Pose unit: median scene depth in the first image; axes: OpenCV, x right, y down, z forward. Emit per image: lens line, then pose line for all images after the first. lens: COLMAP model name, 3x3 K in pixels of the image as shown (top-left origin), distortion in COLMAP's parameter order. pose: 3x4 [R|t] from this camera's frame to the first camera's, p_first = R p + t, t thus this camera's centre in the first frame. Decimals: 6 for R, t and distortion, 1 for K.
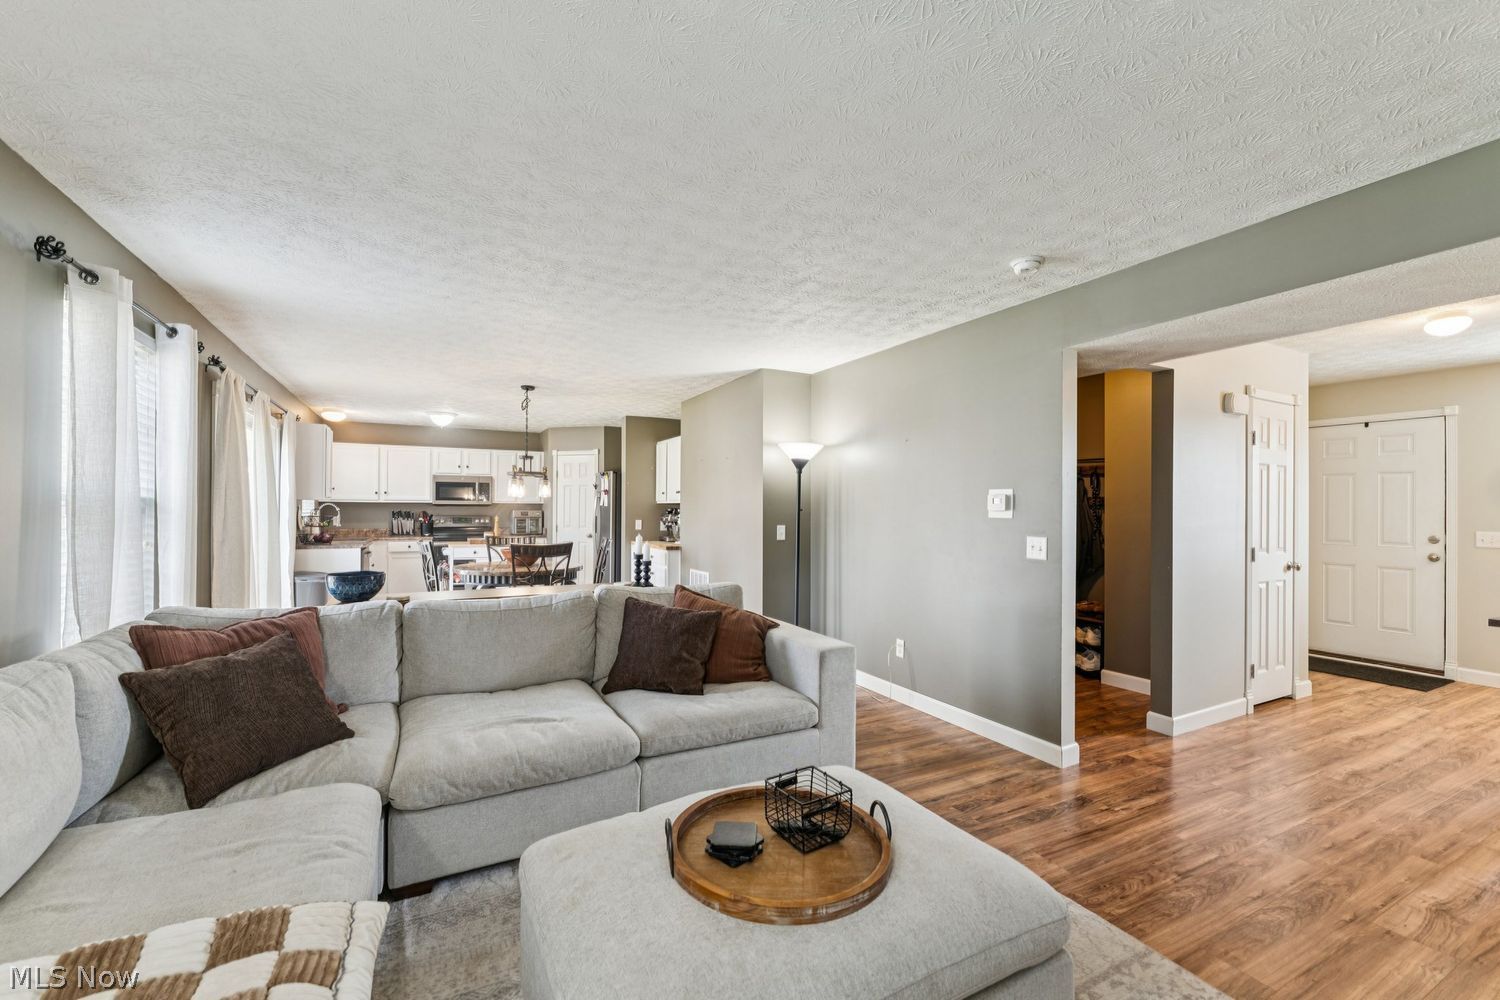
lens RADIAL K [[618.2, 0, 749.1], [0, 618.2, 508.0], [0, 0, 1]] dist [-0.000679, -0.000155]
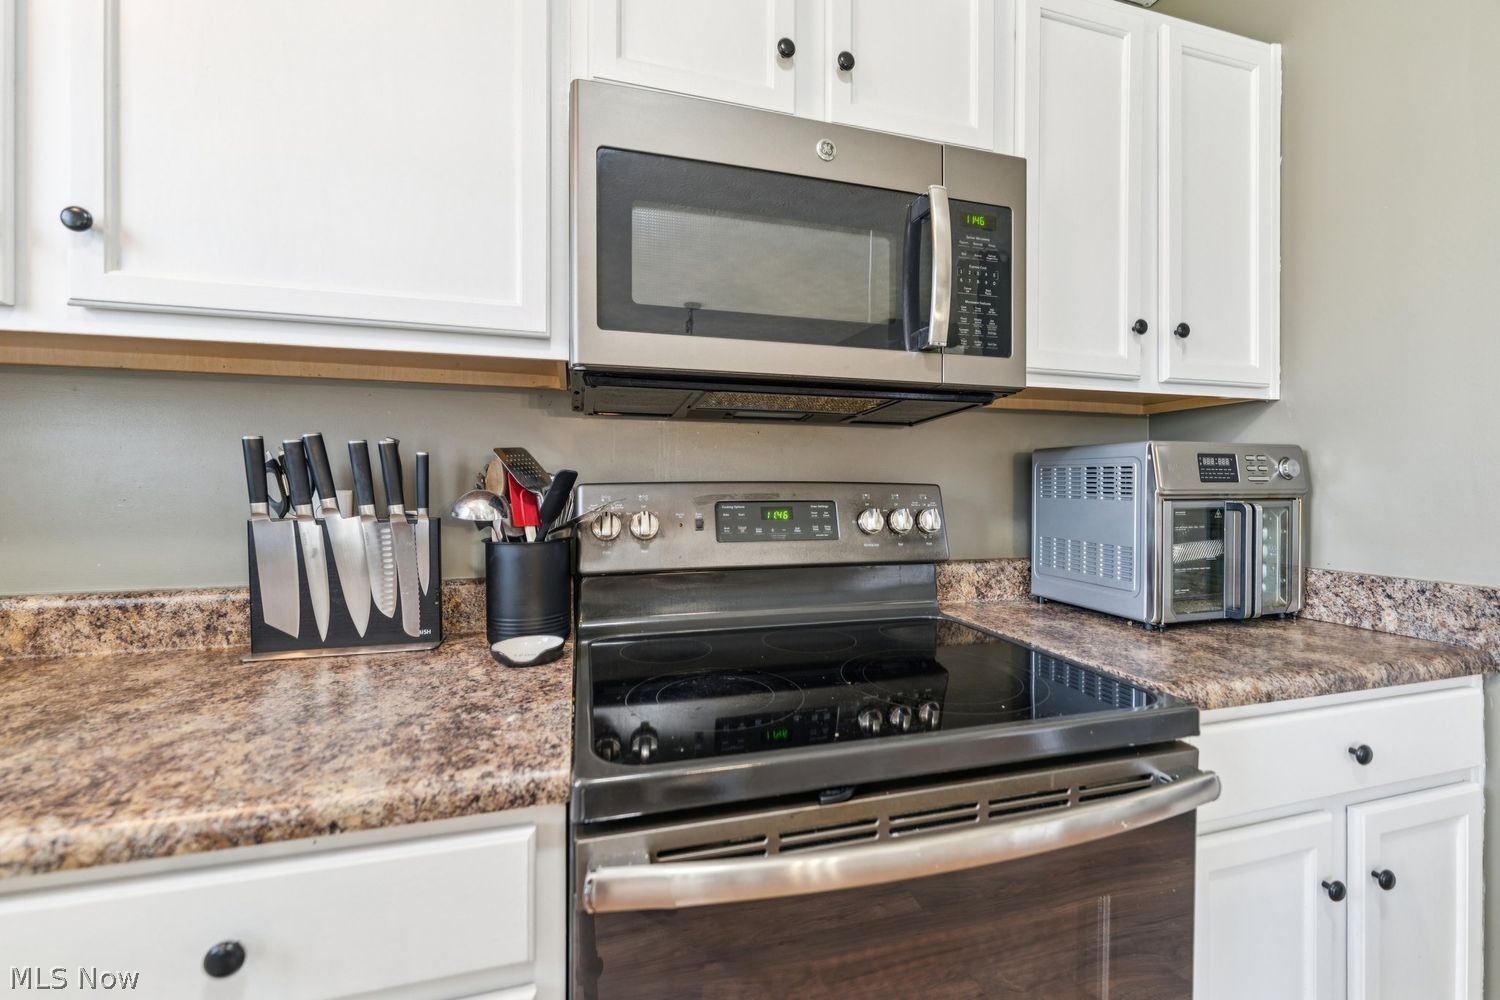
lens RADIAL K [[606.9, 0, 752.5], [0, 606.9, 489.7], [0, 0, 1]] dist [-0.000582, -0.000073]
pose [[0.979243, -0.005370, -0.202619, -0.470073], [0.006130, 0.999976, 0.003123, 0.014240], [0.202597, -0.004300, 0.979253, 0.922856]]
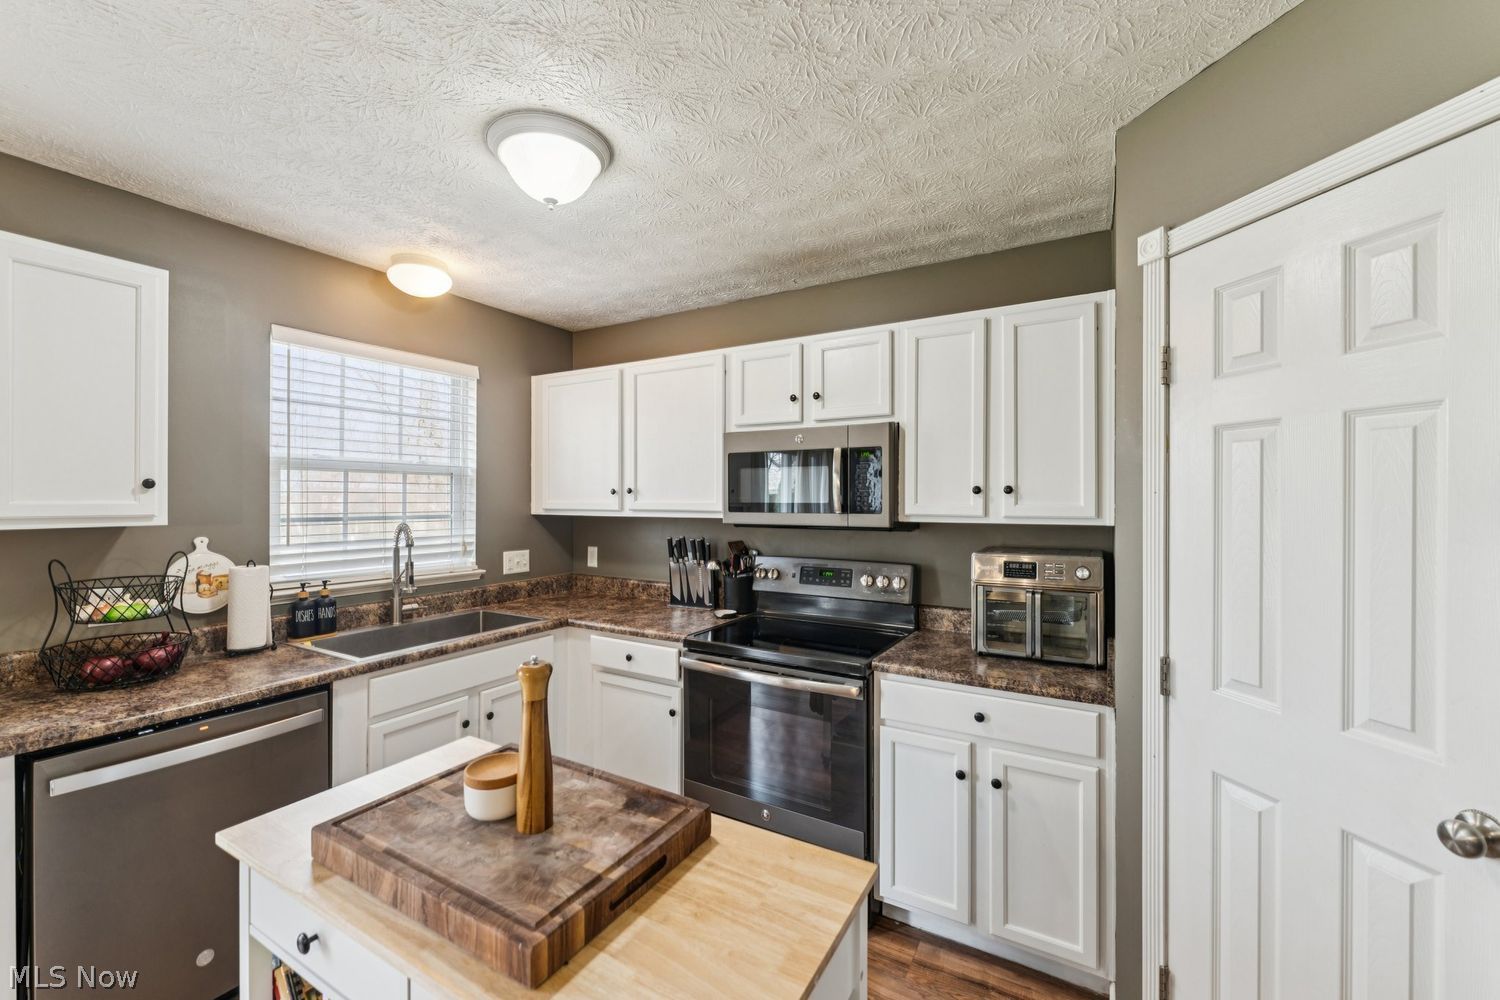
lens RADIAL K [[605.2, 0, 745.4], [0, 605.2, 499.3], [0, 0, 1]] dist [-0.000320, -0.000163]
pose [[0.526014, -0.006142, -0.850454, -0.242591], [0.003572, 0.999981, -0.005013, -0.017483], [0.850468, -0.000401, 0.526026, 0.858629]]
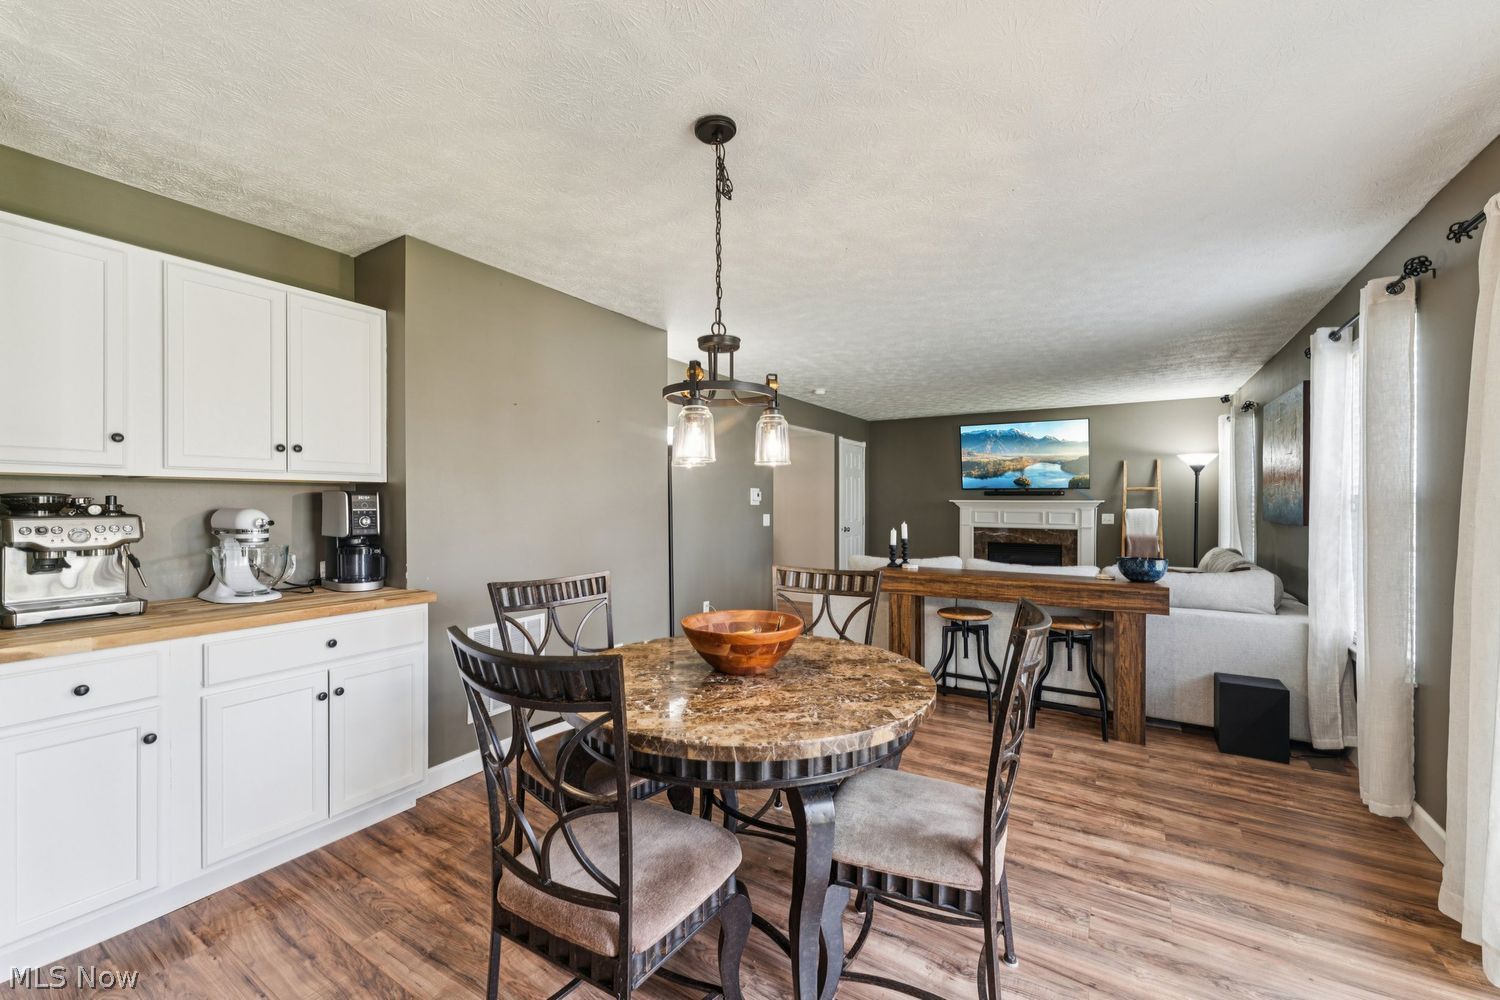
lens RADIAL K [[605.2, 0, 745.4], [0, 605.2, 499.3], [0, 0, 1]] dist [-0.000320, -0.000163]
pose [[-0.499646, -0.009545, 0.866177, -0.449434], [-0.011119, 0.999928, 0.004605, -0.001371], [-0.866159, -0.007330, -0.499716, 0.800319]]
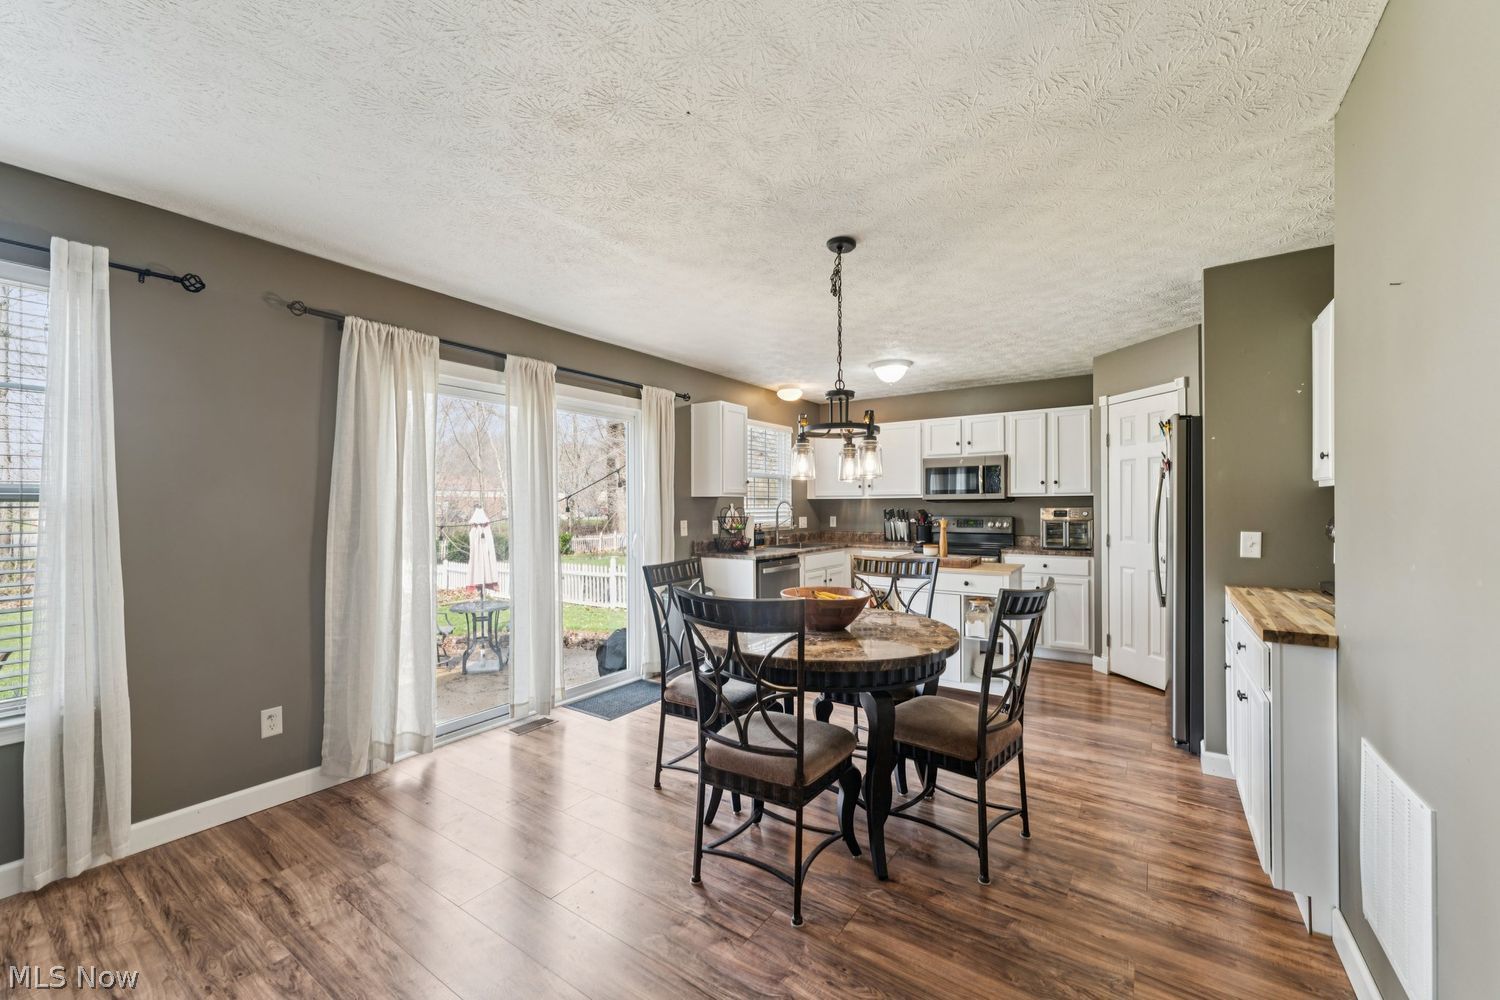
lens RADIAL K [[601.5, 0, 745.4], [0, 601.5, 508.1], [0, 0, 1]] dist [-0.000712, -0.000081]
pose [[0.465854, -0.005528, -0.884844, 0.003887], [0.009874, 0.999951, -0.001049, 0.001927], [0.884806, -0.008248, 0.465886, 0.506801]]
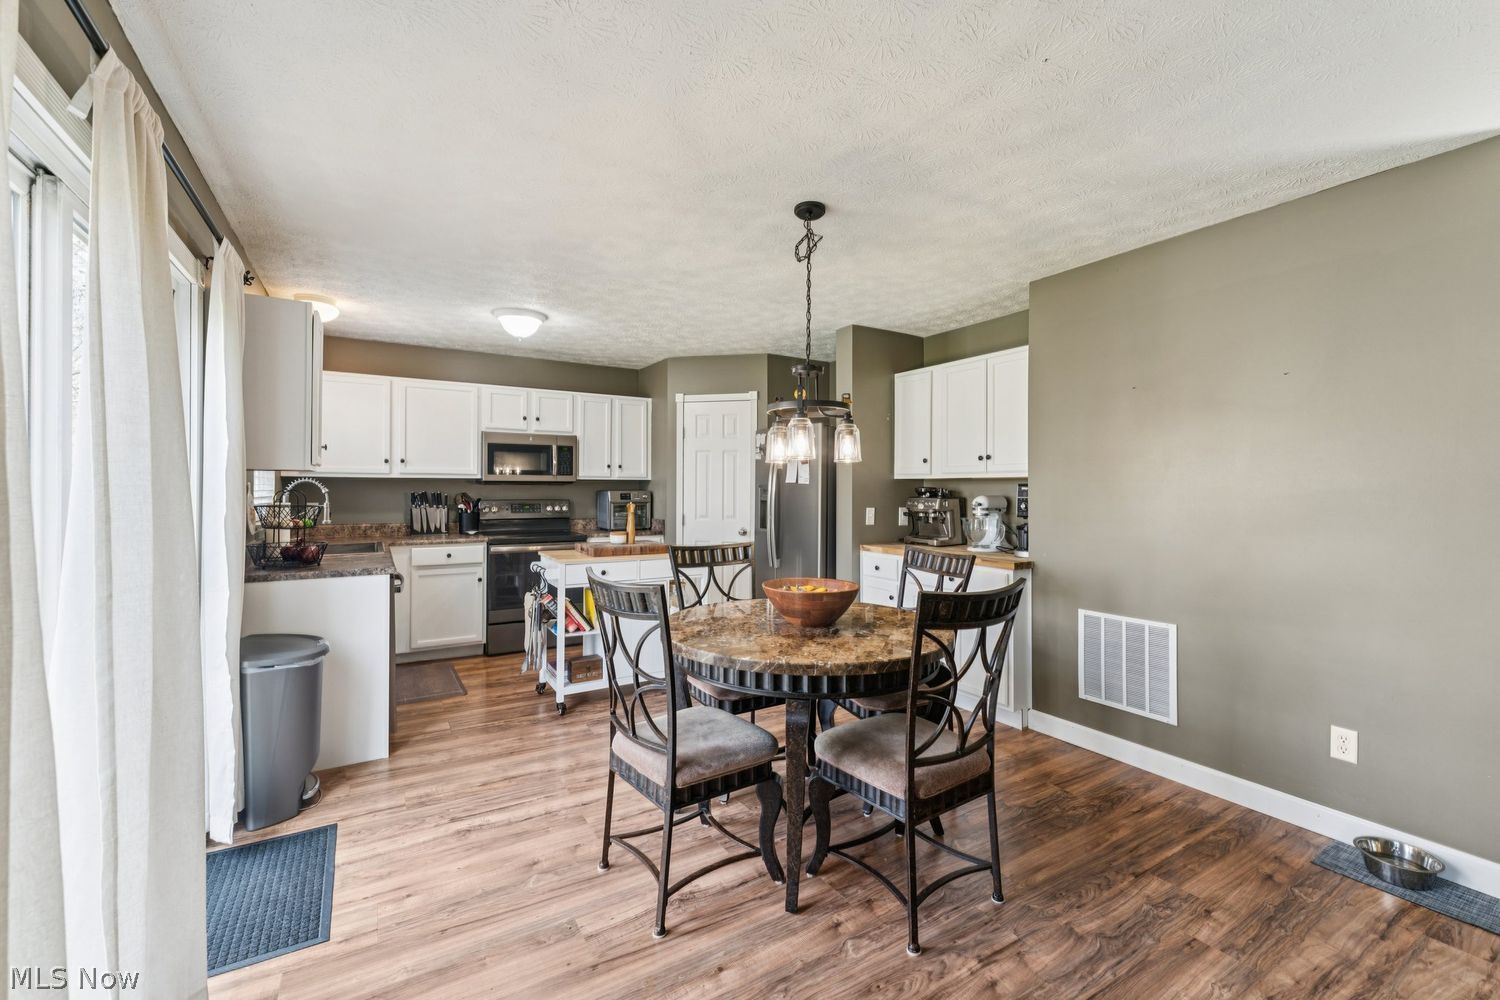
lens RADIAL K [[622.7, 0, 759.2], [0, 622.7, 486.7], [0, 0, 1]] dist [0.001470, -0.000004]
pose [[0.997330, -0.002458, 0.072992, -0.297665], [0.002342, 0.999996, 0.001664, -0.001169], [-0.072995, -0.001488, 0.997331, 0.396181]]
